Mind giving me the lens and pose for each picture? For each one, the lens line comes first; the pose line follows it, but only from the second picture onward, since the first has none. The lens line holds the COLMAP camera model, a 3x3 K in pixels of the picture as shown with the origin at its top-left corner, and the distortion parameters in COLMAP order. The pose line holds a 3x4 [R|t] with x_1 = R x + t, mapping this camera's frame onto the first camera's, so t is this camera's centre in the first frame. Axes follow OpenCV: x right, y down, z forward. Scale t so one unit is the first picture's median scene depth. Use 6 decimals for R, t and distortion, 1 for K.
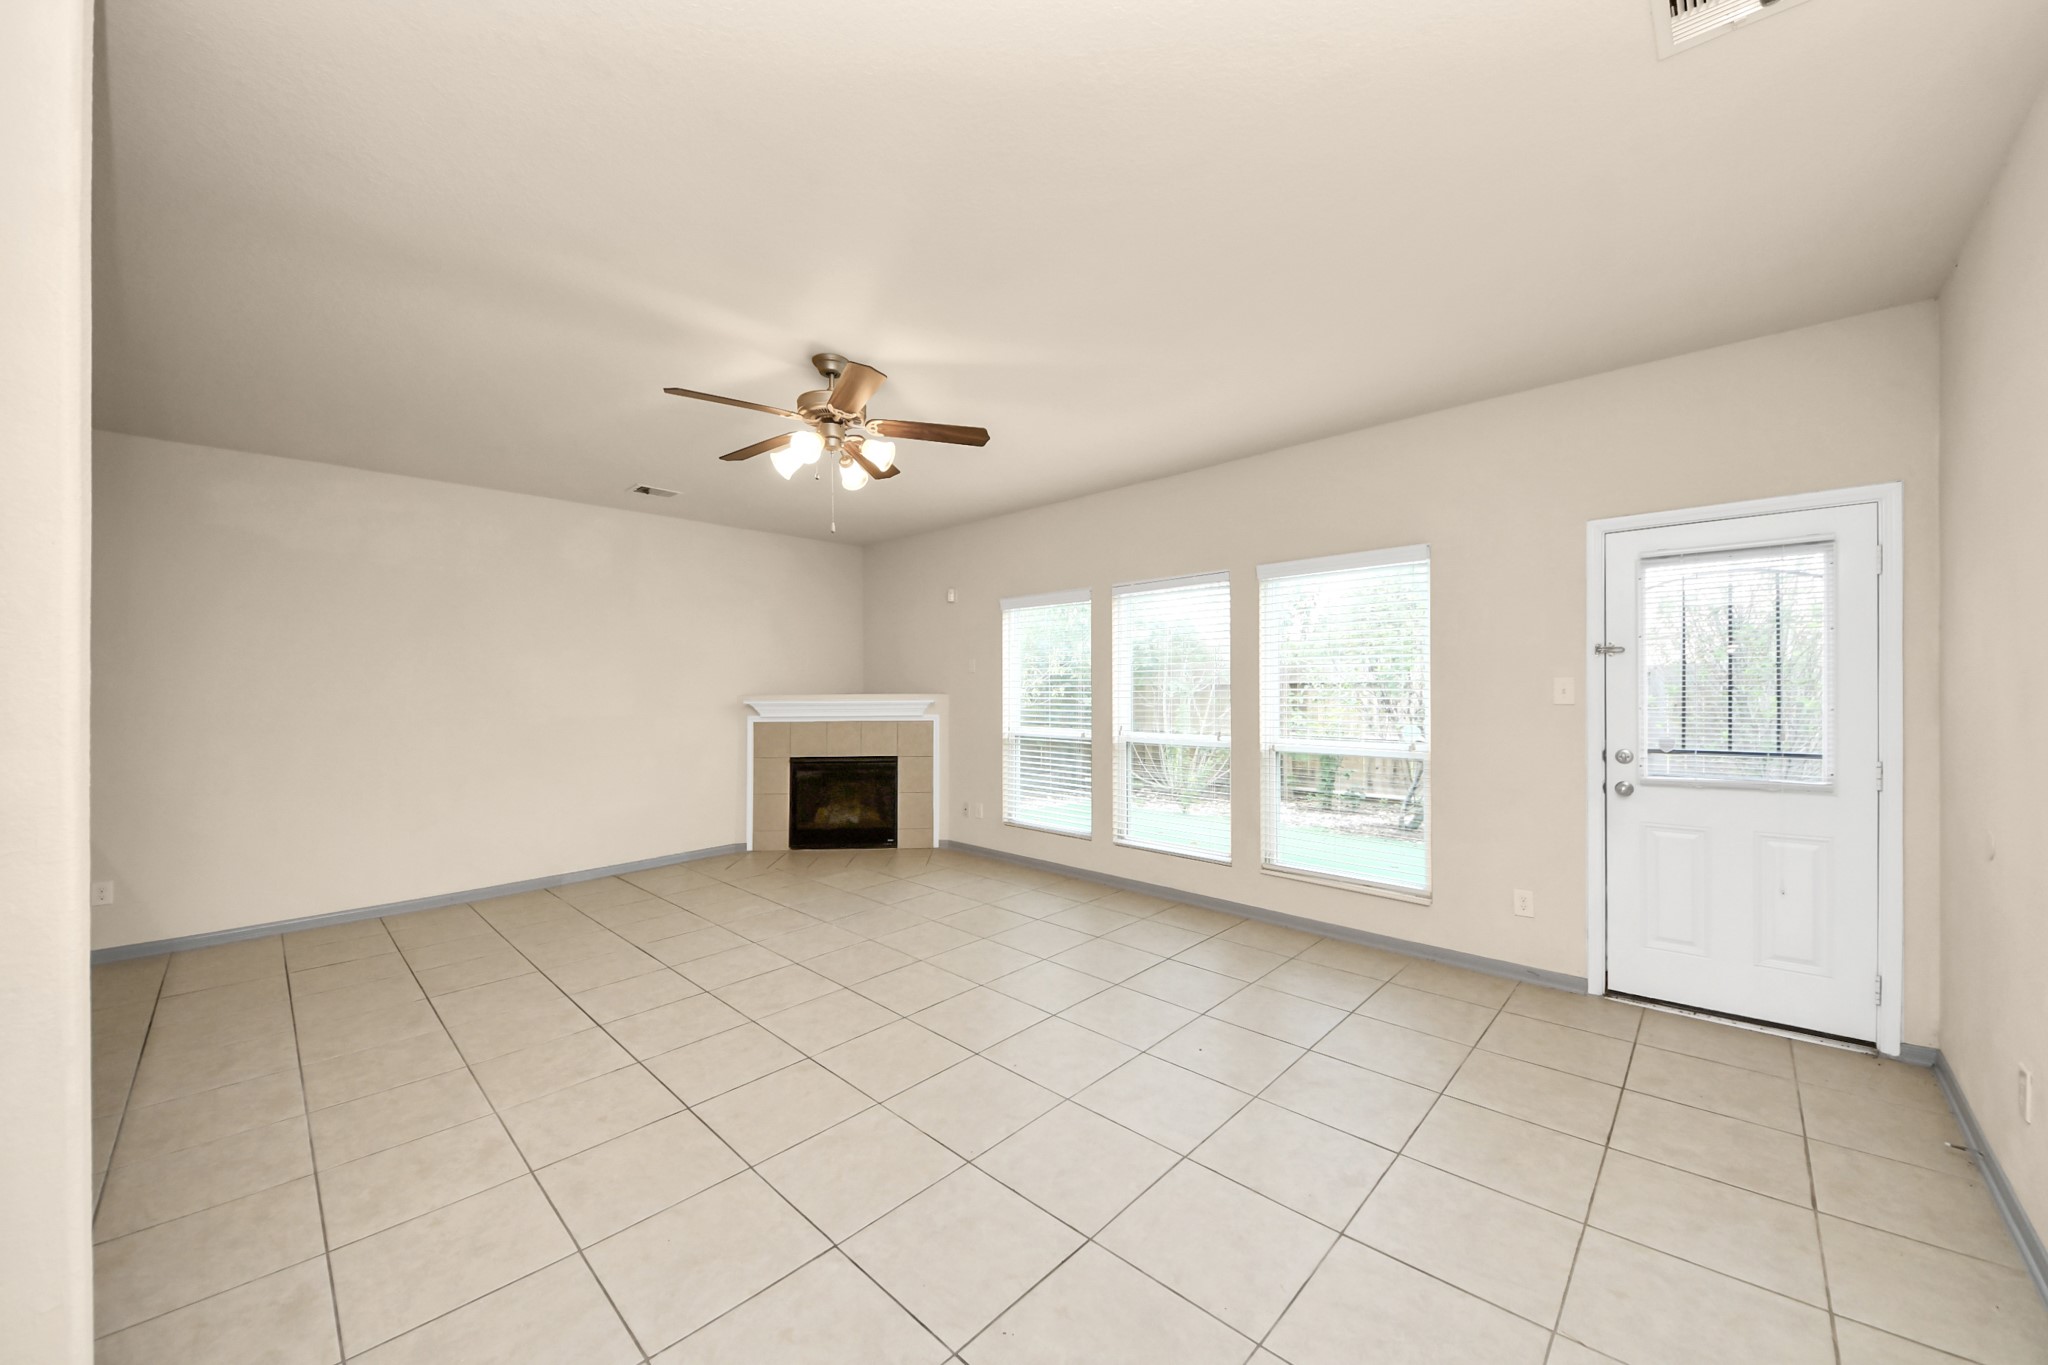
lens RADIAL K [[734.1, 0, 1008.7], [0, 734.1, 693.0], [0, 0, 1]] dist [0.000317, -0.013082]
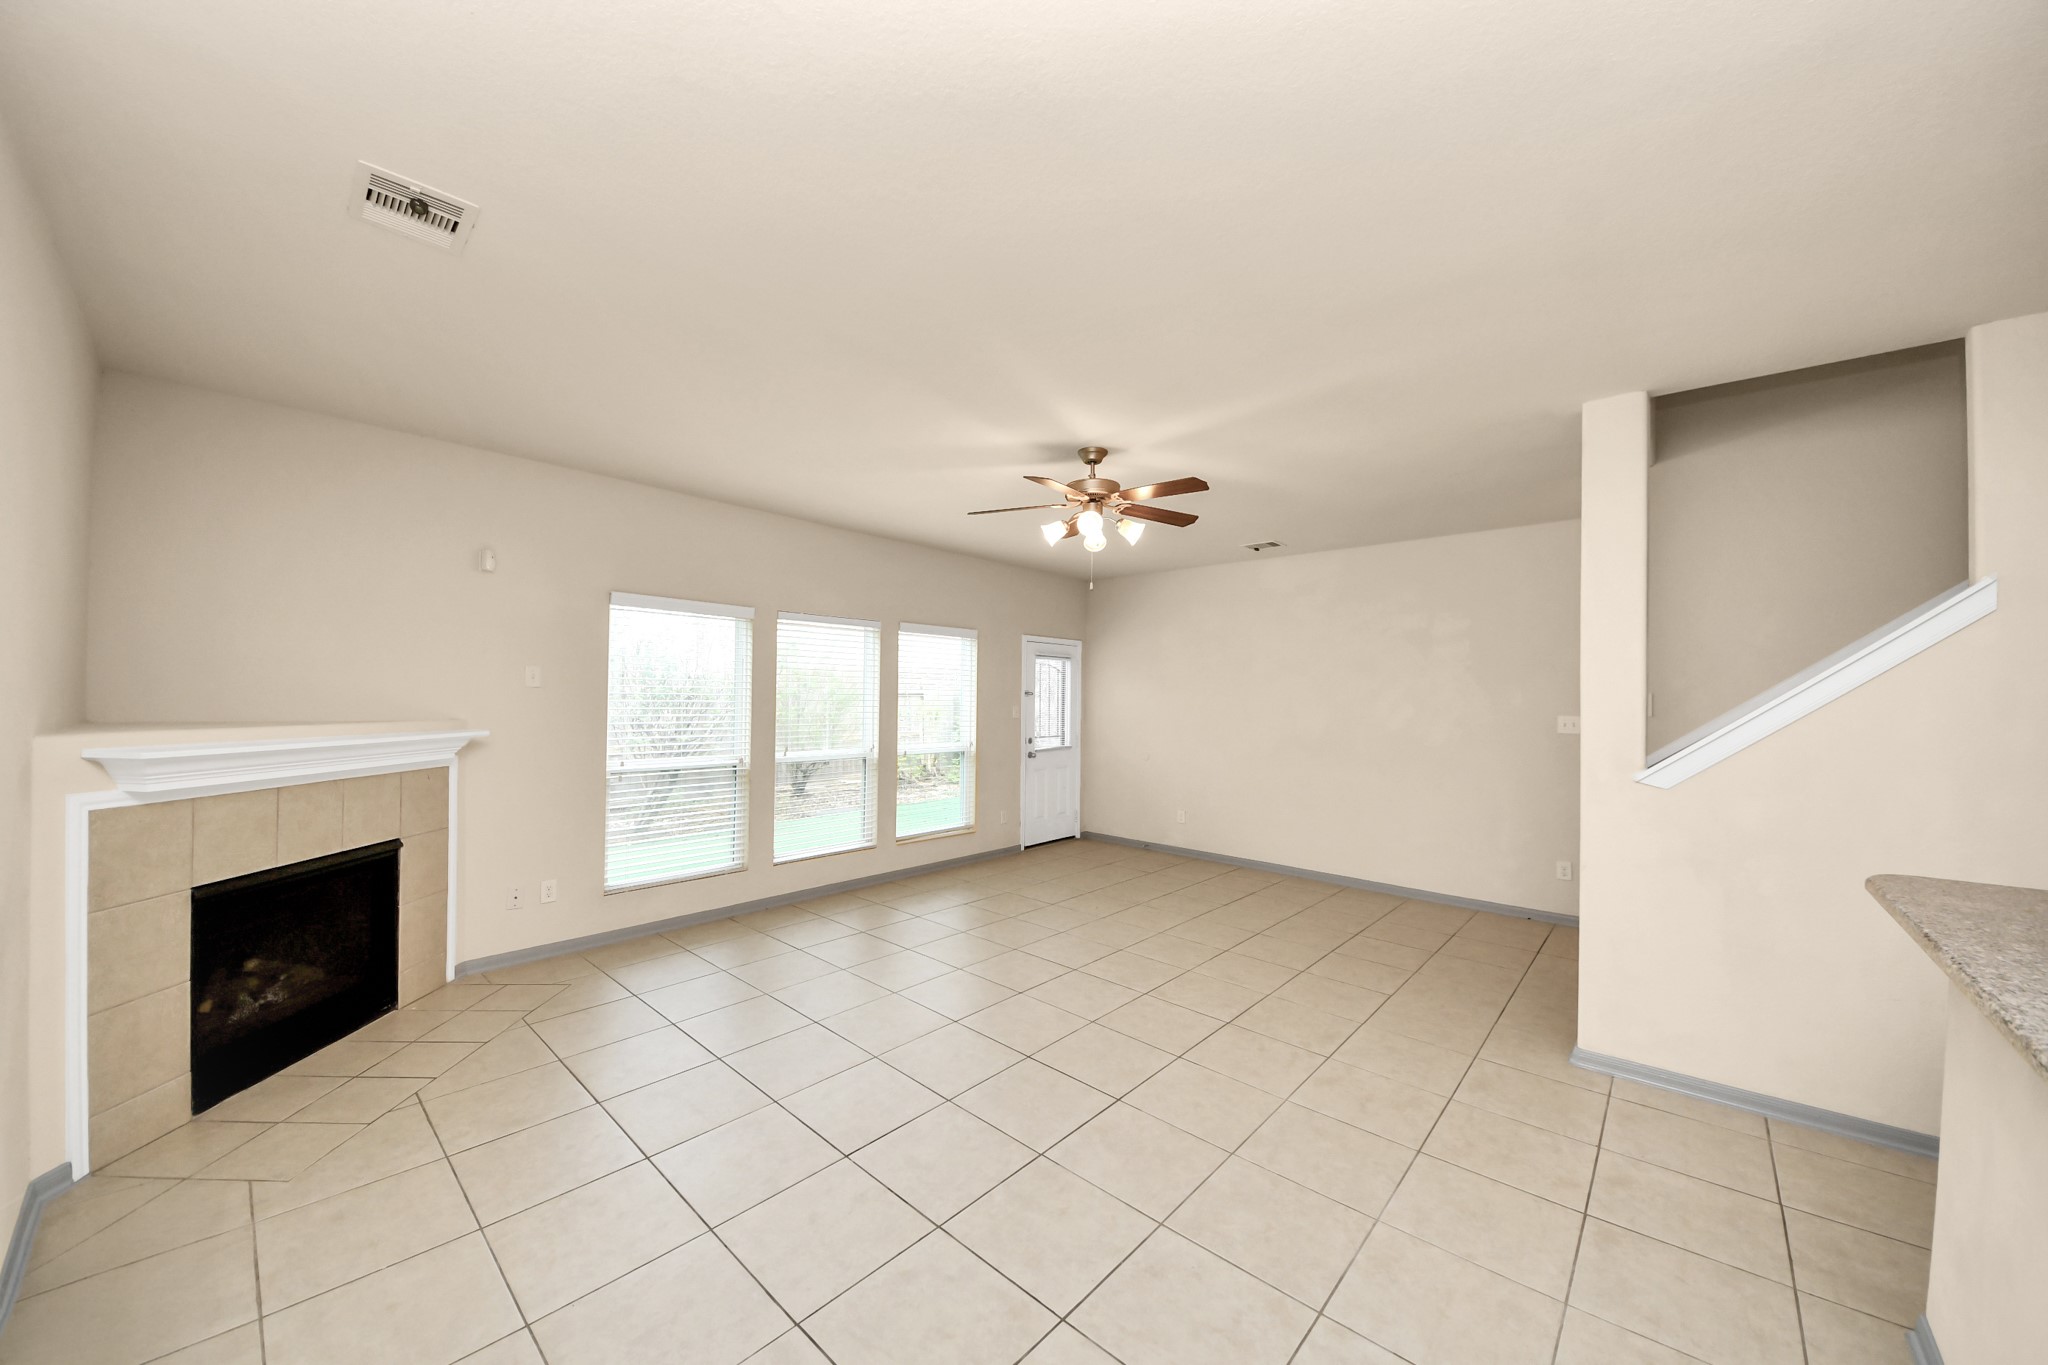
lens RADIAL K [[734.1, 0, 1008.7], [0, 734.1, 693.0], [0, 0, 1]] dist [0.000317, -0.013082]
pose [[-0.047867, 0.008926, 0.998814, -0.827606], [-0.011841, 0.999885, -0.009503, -0.023022], [-0.998784, -0.012282, -0.047756, 0.676507]]
